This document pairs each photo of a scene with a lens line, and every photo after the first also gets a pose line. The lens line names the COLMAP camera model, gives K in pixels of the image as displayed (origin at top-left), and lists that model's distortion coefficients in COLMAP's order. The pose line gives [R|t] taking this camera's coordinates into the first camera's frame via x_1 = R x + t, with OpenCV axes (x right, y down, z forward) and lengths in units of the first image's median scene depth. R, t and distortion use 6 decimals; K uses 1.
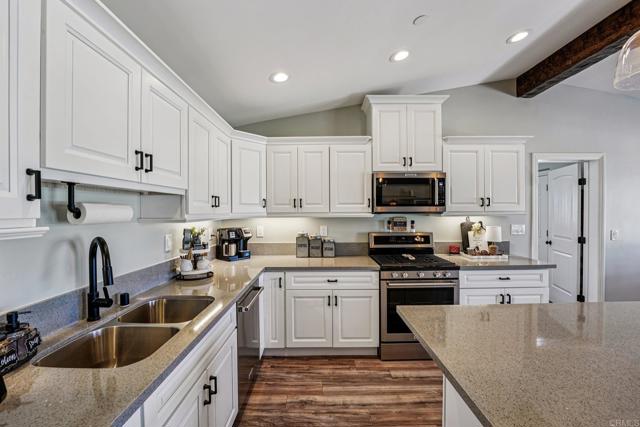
lens RADIAL K [[262.6, 0, 318.3], [0, 262.6, 213.6], [0, 0, 1]] dist [-0.022534, 0.001109]
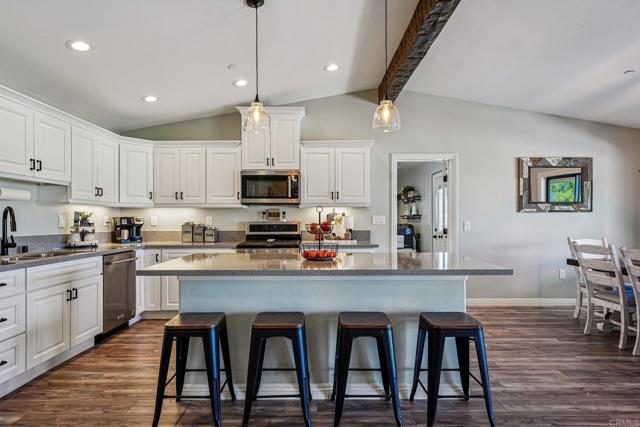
lens RADIAL K [[351.2, 0, 315.4], [0, 351.2, 219.1], [0, 0, 1]] dist [0.005076, -0.002730]
pose [[0.999976, 0.003778, 0.005849, 0.538811], [-0.003719, 0.999943, -0.010006, 0.081982], [-0.005887, 0.009984, 0.999933, -0.619344]]
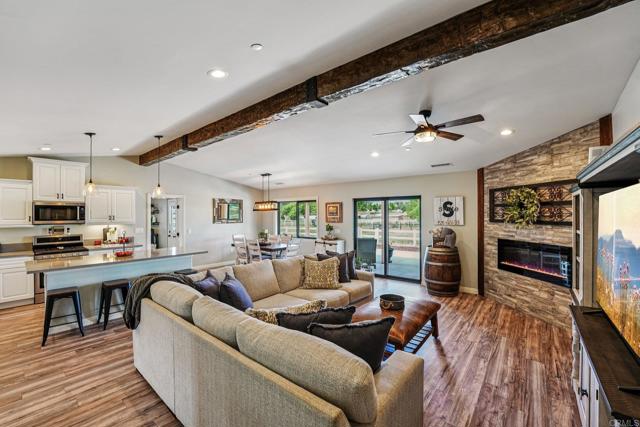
lens RADIAL K [[262.6, 0, 318.0], [0, 262.6, 214.5], [0, 0, 1]] dist [-0.022534, 0.001109]
pose [[0.633041, 0.003345, 0.774111, 0.092083], [0.008407, 0.999902, -0.011196, -0.033879], [-0.774072, 0.013595, 0.632951, -1.528370]]
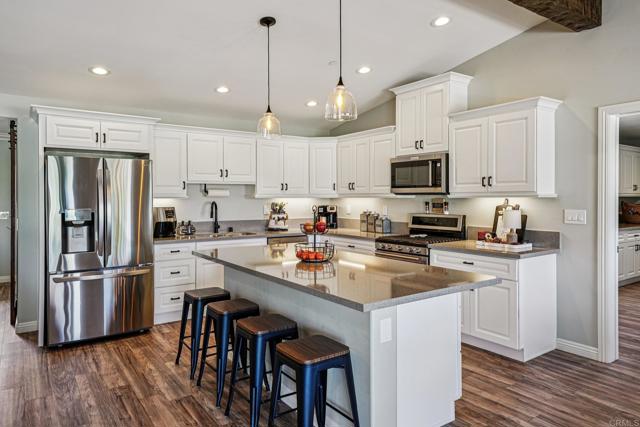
lens RADIAL K [[424.9, 0, 320.8], [0, 424.9, 200.8], [0, 0, 1]] dist [0.037338, -0.004355]
pose [[0.580801, 0.011571, -0.813963, 1.493988], [-0.009328, 0.999928, 0.007559, 0.015740], [0.813992, 0.003203, 0.580868, -0.304868]]
